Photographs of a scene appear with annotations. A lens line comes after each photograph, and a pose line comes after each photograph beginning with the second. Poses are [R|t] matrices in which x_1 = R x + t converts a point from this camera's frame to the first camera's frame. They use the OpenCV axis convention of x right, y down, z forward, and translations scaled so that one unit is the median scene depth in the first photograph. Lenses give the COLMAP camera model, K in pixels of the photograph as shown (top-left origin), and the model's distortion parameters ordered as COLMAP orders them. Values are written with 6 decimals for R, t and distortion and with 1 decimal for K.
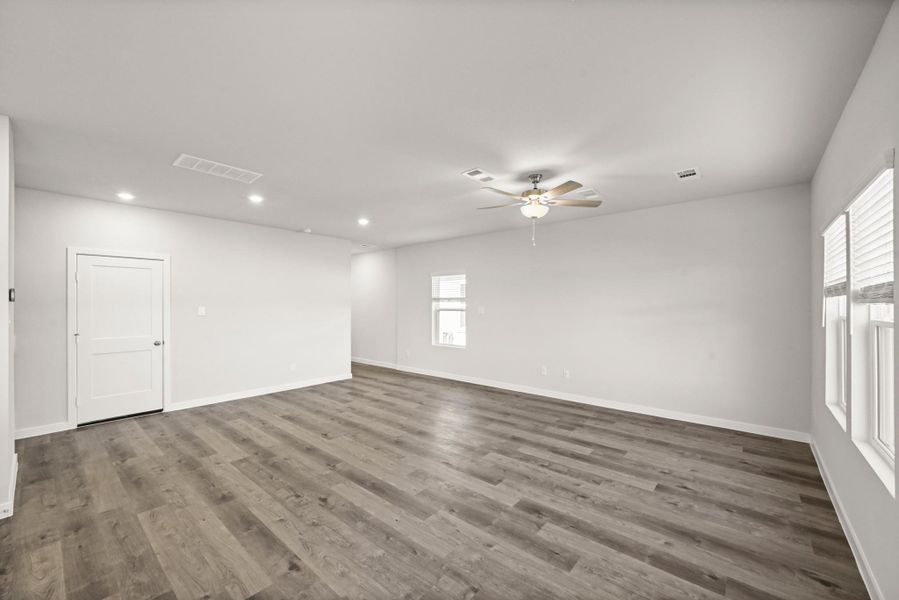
lens RADIAL K [[356.5, 0, 449.5], [0, 356.5, 300.0], [0, 0, 1]] dist [-0.000322, 0.000048]
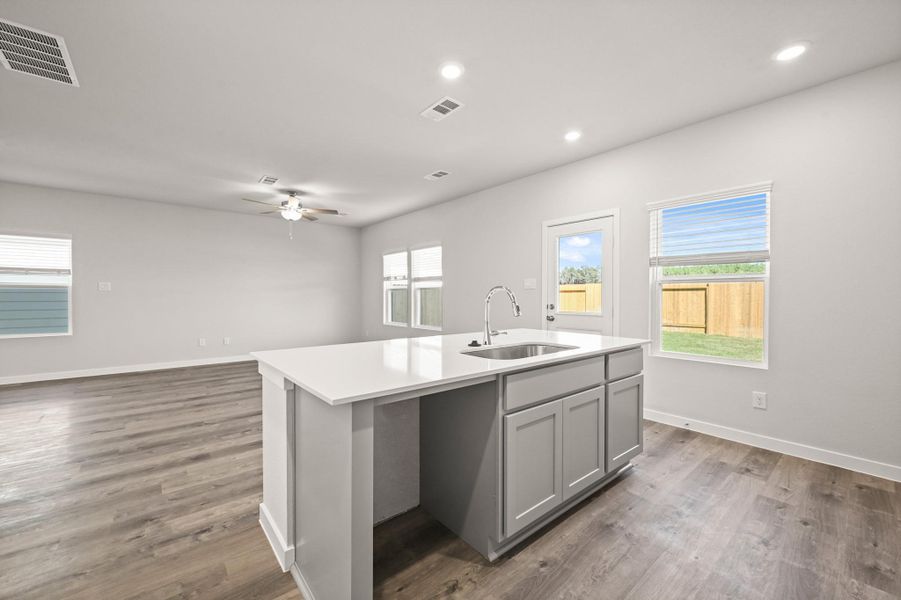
lens RADIAL K [[366.1, 0, 448.2], [0, 366.1, 294.2], [0, 0, 1]] dist [0.000839, 0.000043]
pose [[0.161354, 0.008285, 0.986862, -1.240727], [-0.015682, 0.999860, -0.005830, 0.077707], [-0.986772, -0.014535, 0.161461, 0.125387]]
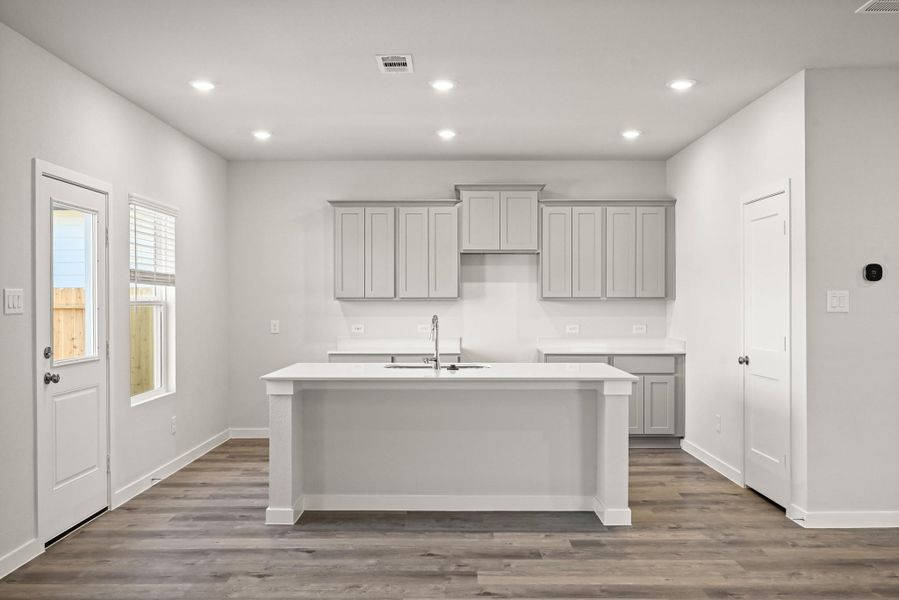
lens RADIAL K [[788.0, 0, 449.5], [0, 788.0, 300.0], [0, 0, 1]] dist [-0.002606, 0.002370]
pose [[-0.752097, 0.002779, -0.659047, 0.508922], [0.011709, 0.999890, -0.009147, 0.042594], [0.658948, -0.014596, -0.752047, 1.398650]]
